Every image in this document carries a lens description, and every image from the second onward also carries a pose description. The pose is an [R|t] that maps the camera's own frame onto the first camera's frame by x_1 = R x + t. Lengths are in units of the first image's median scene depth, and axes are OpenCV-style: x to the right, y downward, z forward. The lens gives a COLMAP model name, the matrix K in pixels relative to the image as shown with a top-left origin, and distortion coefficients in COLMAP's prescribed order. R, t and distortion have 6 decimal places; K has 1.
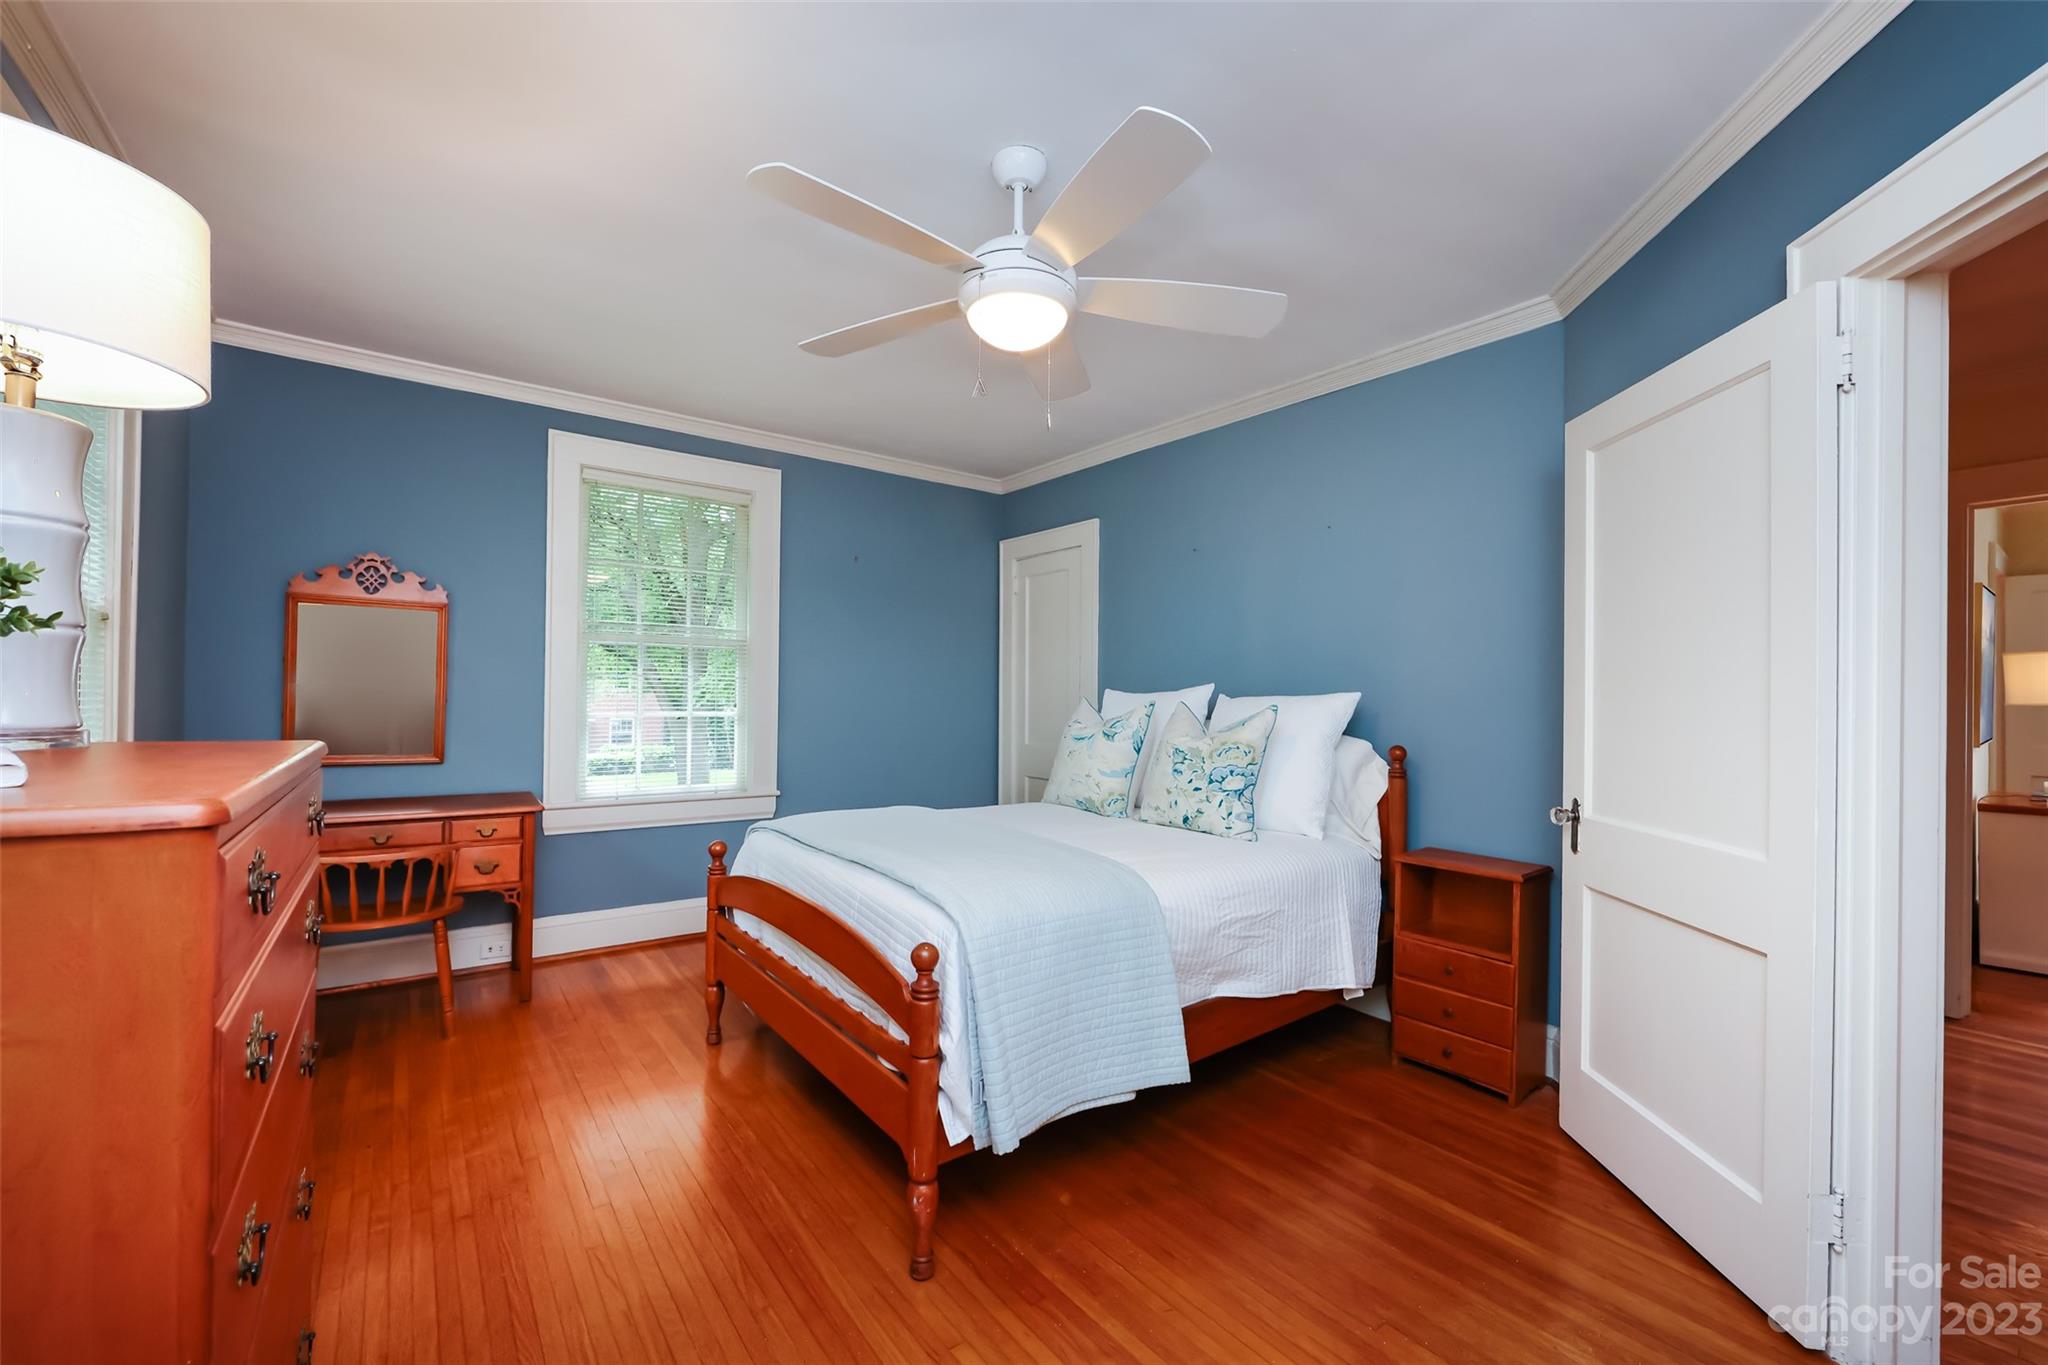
lens RADIAL K [[822.0, 0, 1023.6], [0, 822.0, 686.5], [0, 0, 1]] dist [-0.014680, 0.002384]
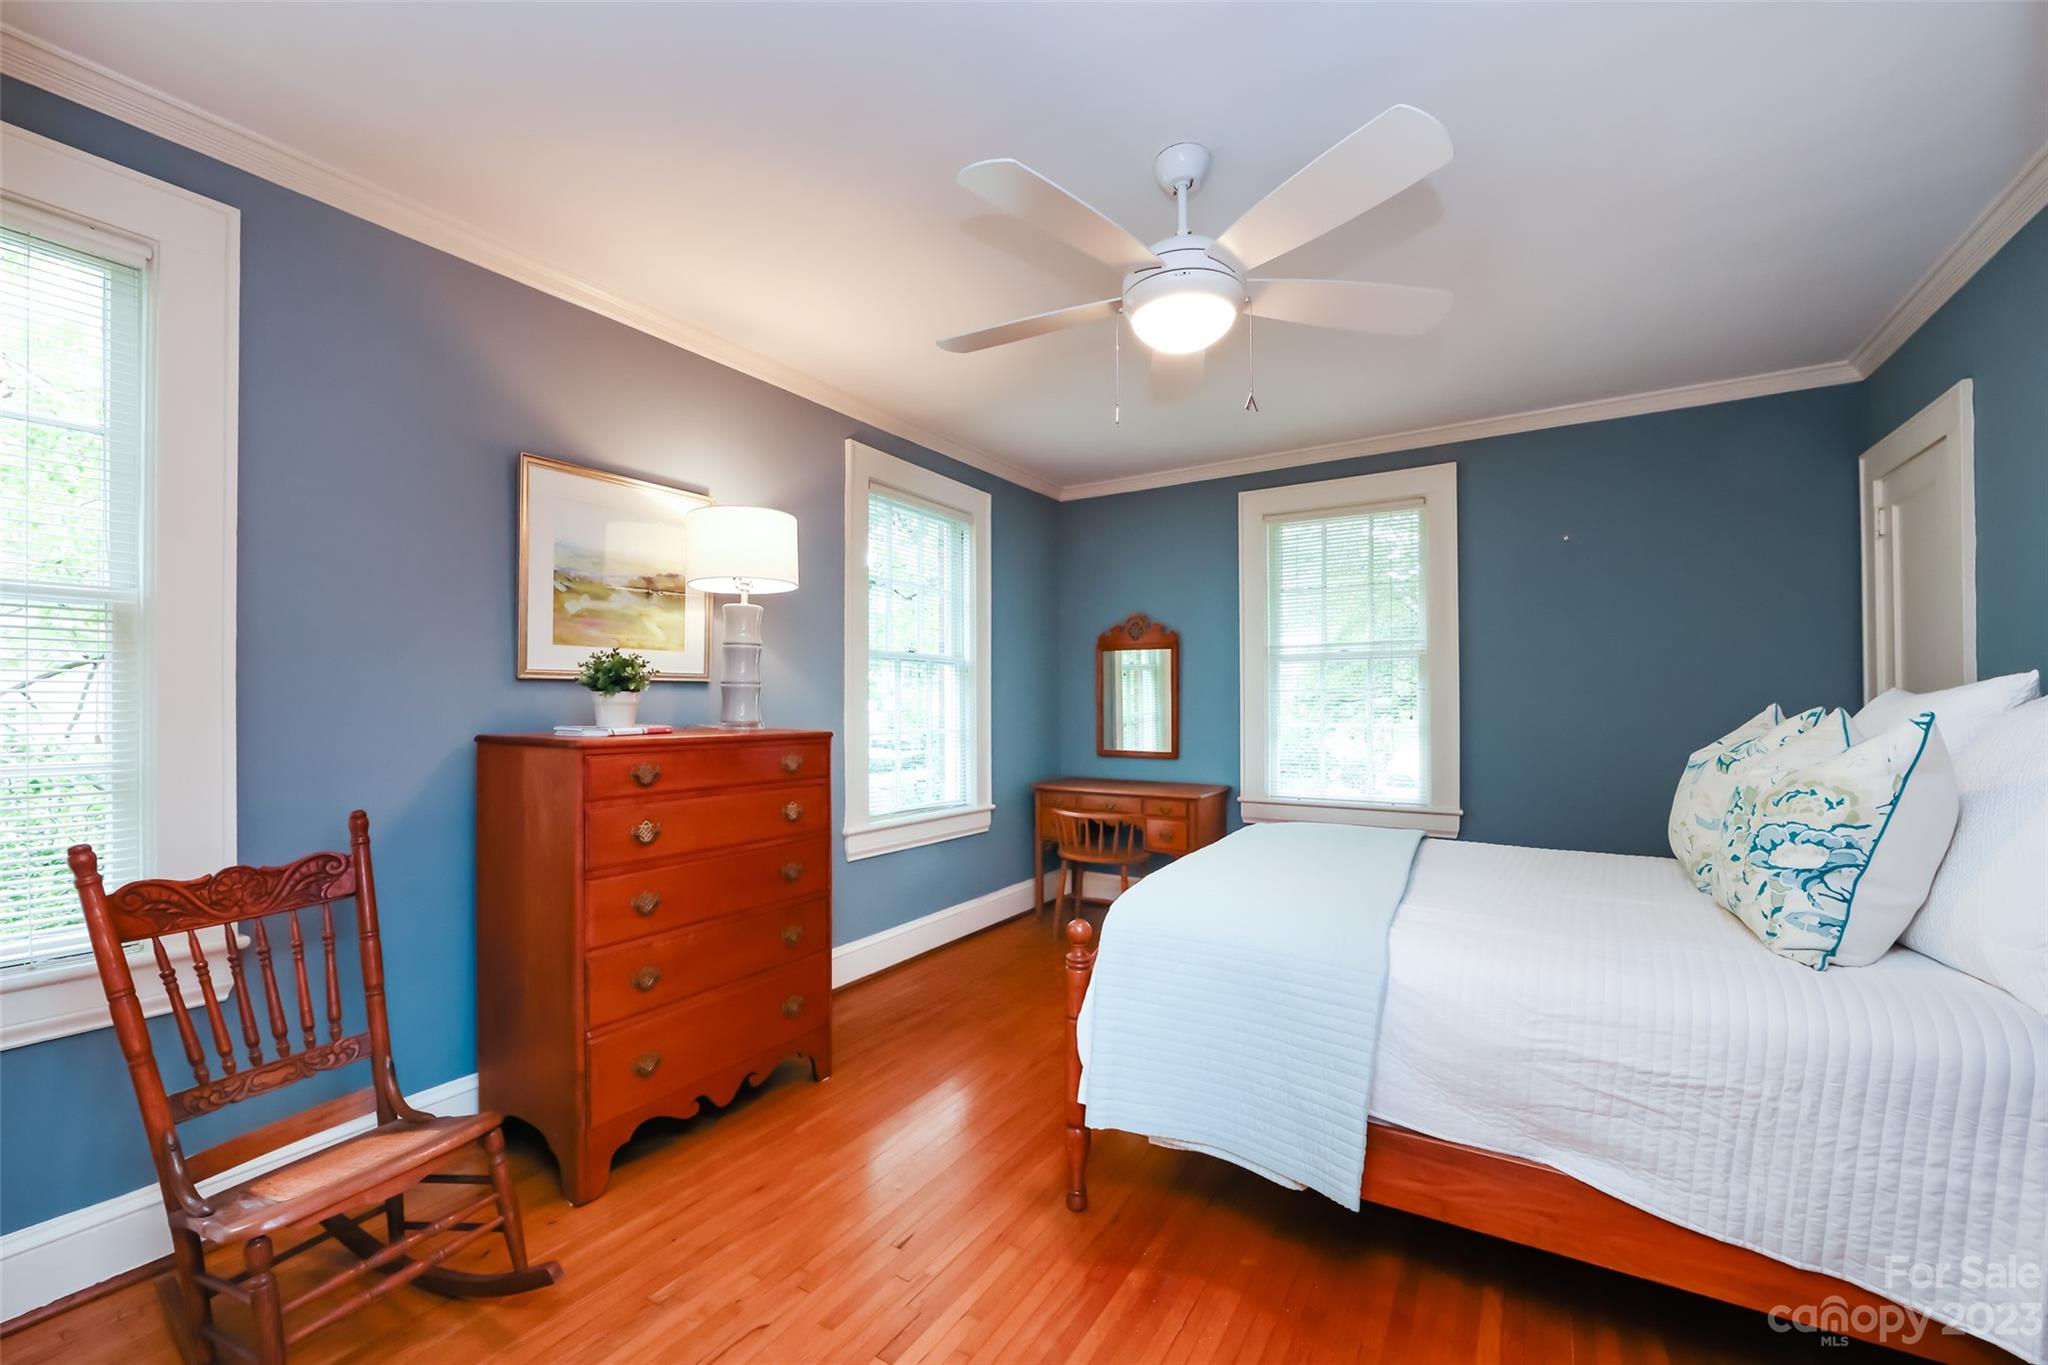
lens RADIAL K [[822.0, 0, 1022.9], [0, 822.0, 698.6], [0, 0, 1]] dist [-0.014680, 0.002384]
pose [[0.349390, -0.021096, -0.936740, 0.583887], [0.018688, 0.999705, -0.015543, 0.011469], [0.936791, -0.012075, 0.349681, 0.328855]]
